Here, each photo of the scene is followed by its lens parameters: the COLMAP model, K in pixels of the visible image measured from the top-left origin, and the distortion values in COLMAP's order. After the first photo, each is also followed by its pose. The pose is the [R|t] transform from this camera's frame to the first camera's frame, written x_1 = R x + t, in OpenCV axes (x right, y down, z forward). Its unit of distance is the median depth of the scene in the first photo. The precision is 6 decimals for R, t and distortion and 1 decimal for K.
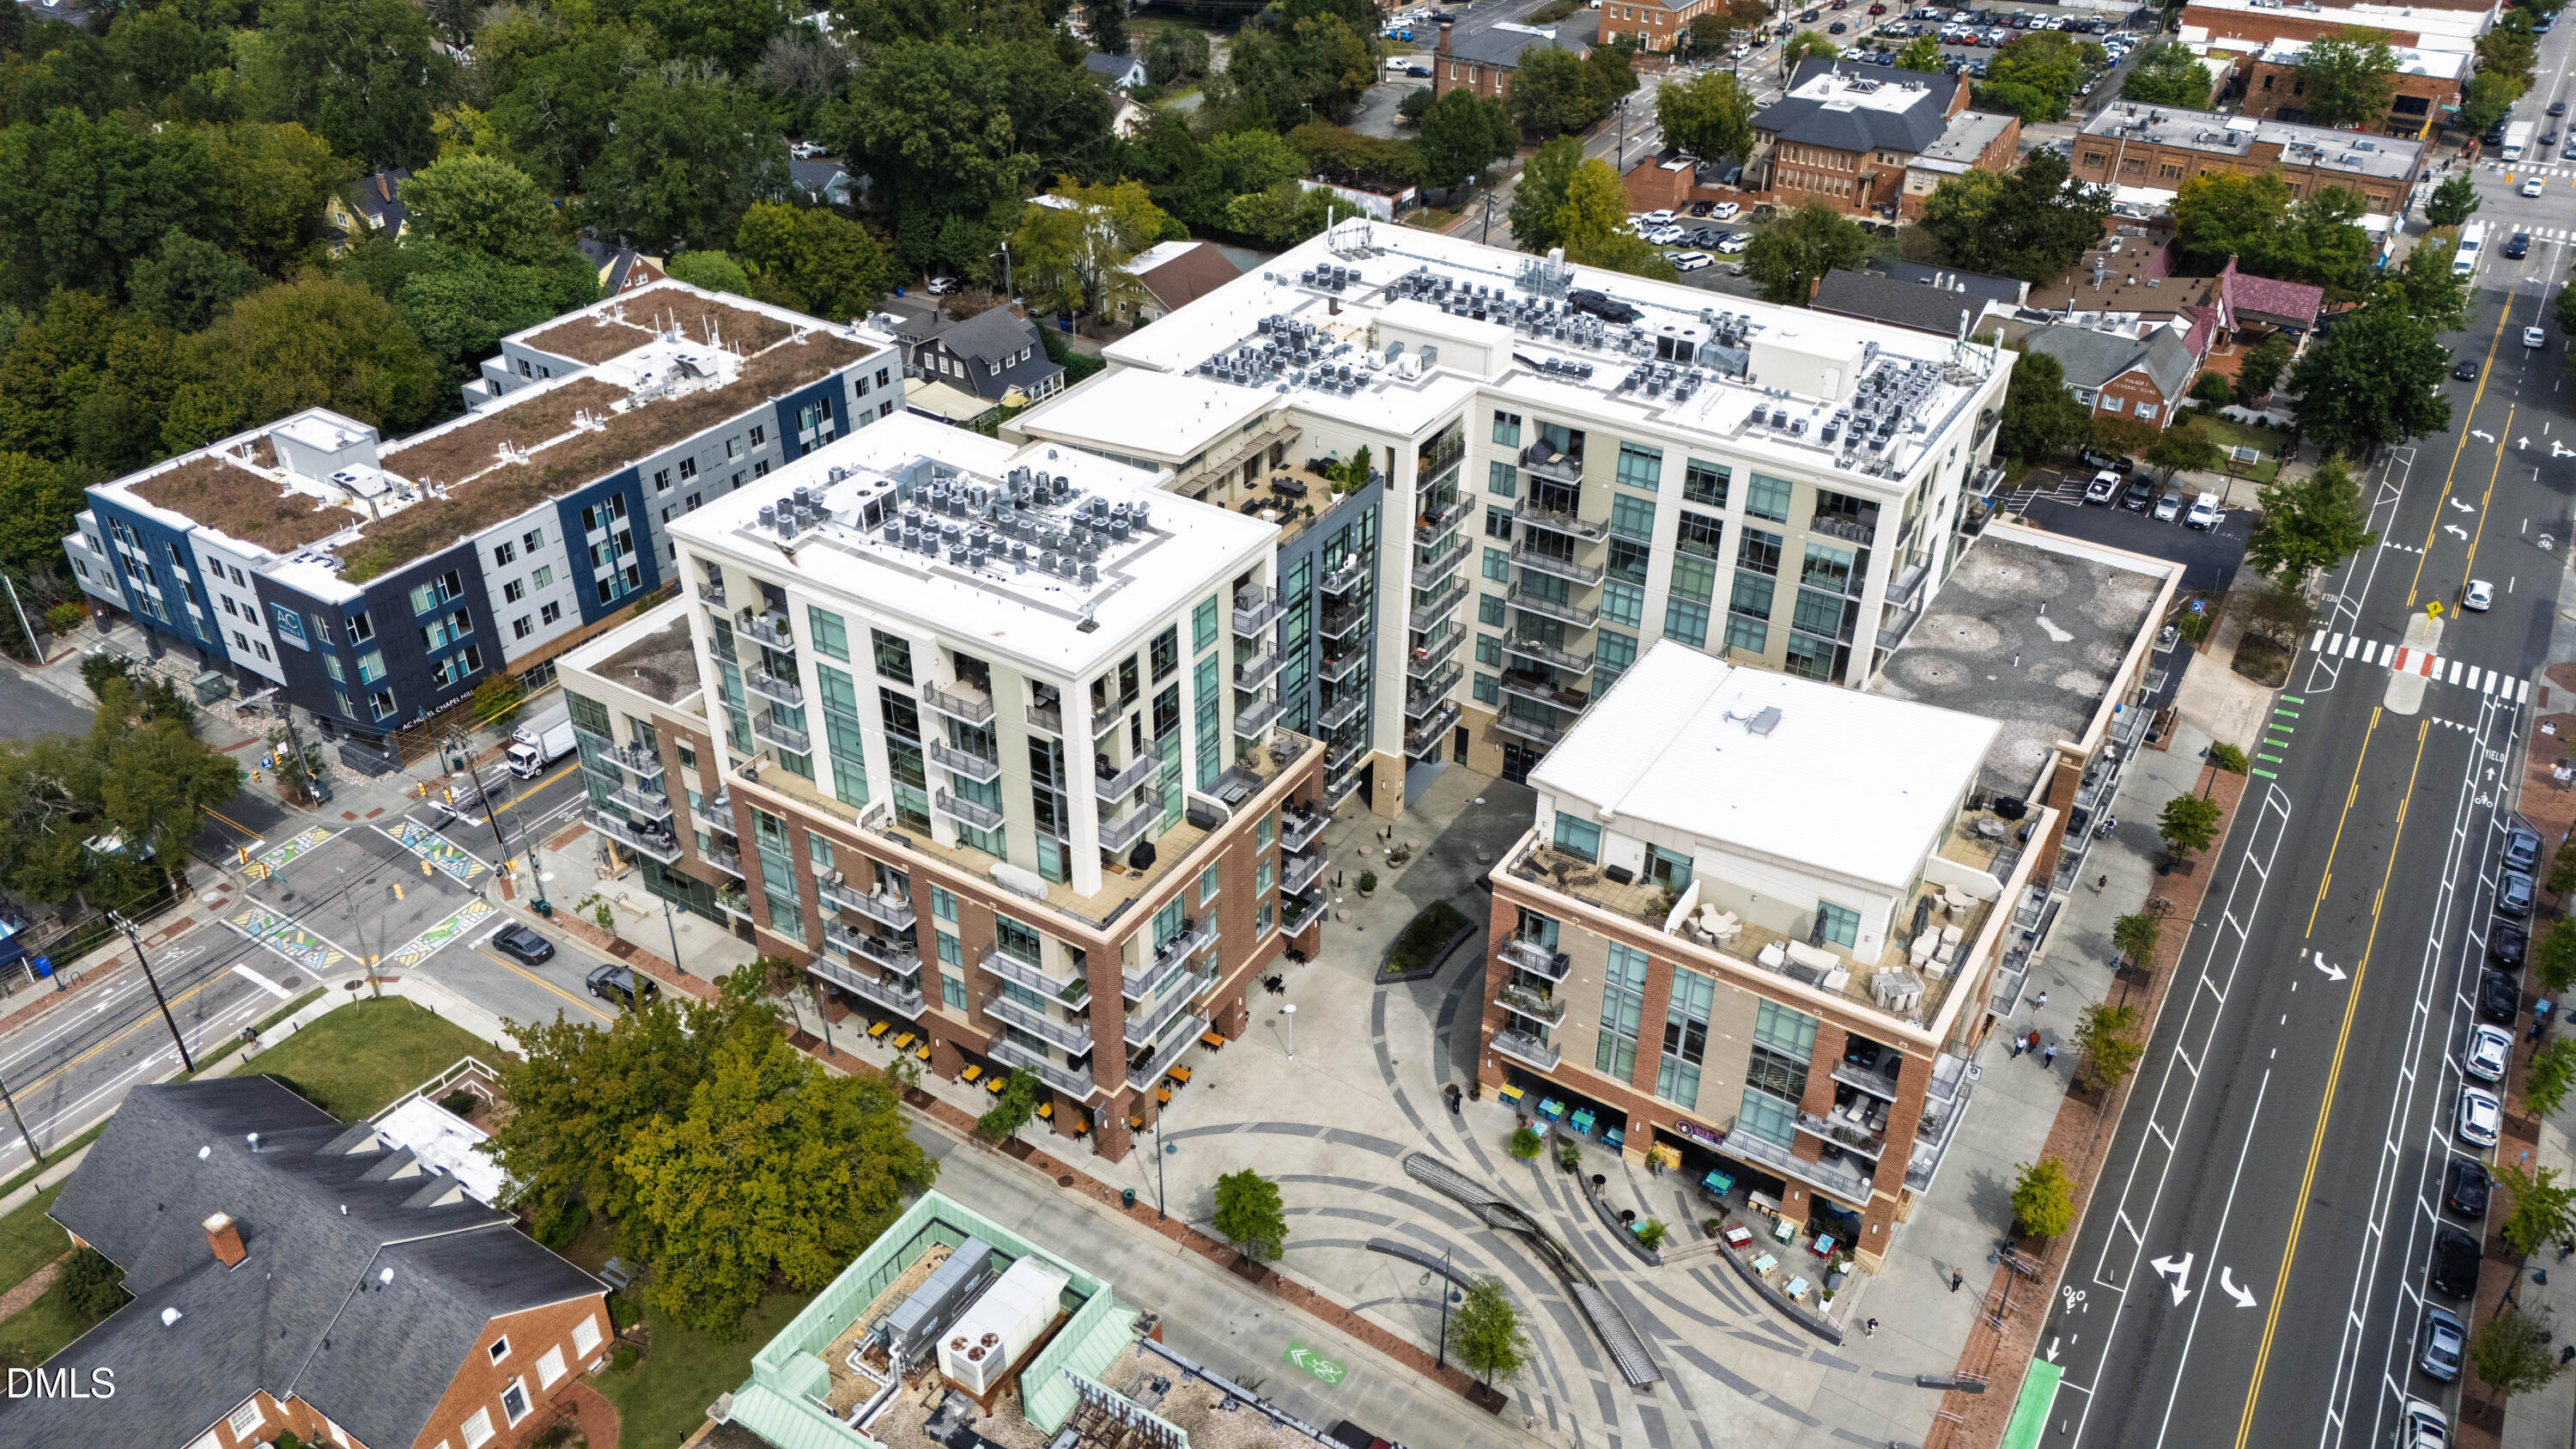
lens RADIAL K [[1903.4, 0, 1291.1], [0, 1903.4, 716.8], [0, 0, 1]] dist [0.064062, -0.056532]
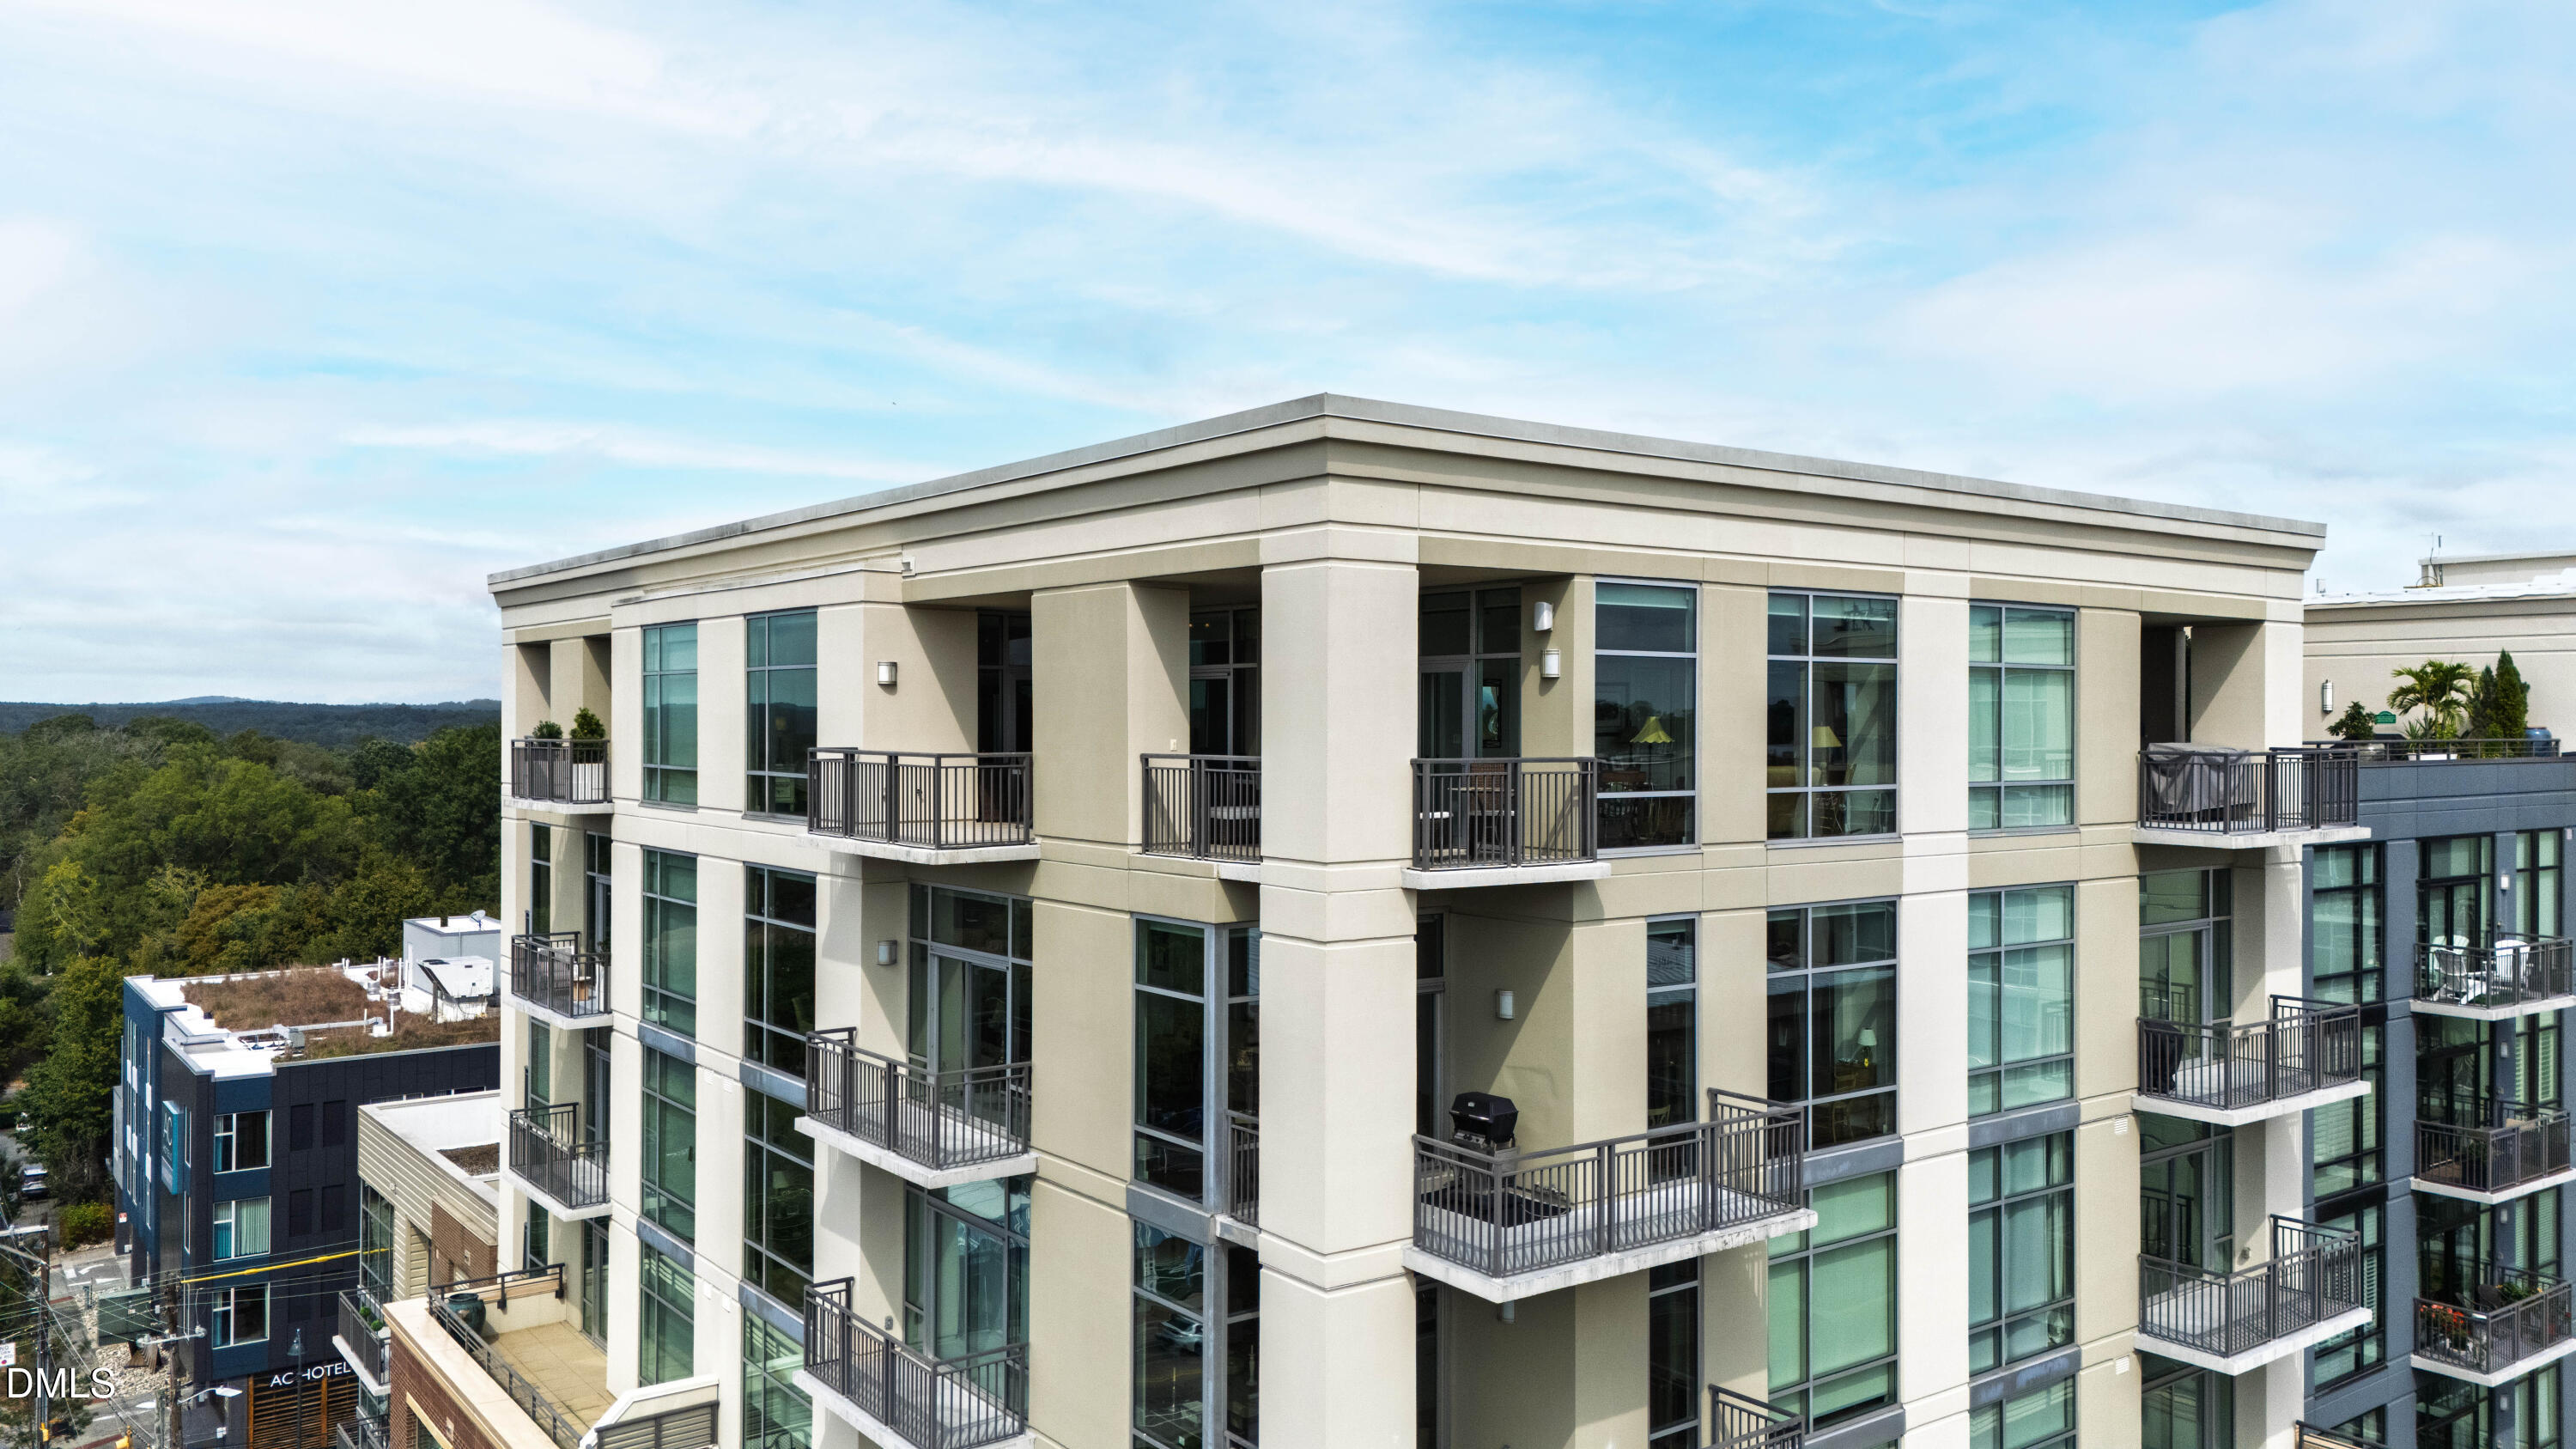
lens RADIAL K [[1903.4, 0, 1291.1], [0, 1903.4, 716.8], [0, 0, 1]] dist [0.064062, -0.056532]
pose [[0.934911, -0.004260, -0.354856, -0.039243], [-0.188873, 0.840577, -0.507698, 0.075935], [0.300446, 0.541675, 0.785060, 0.676379]]
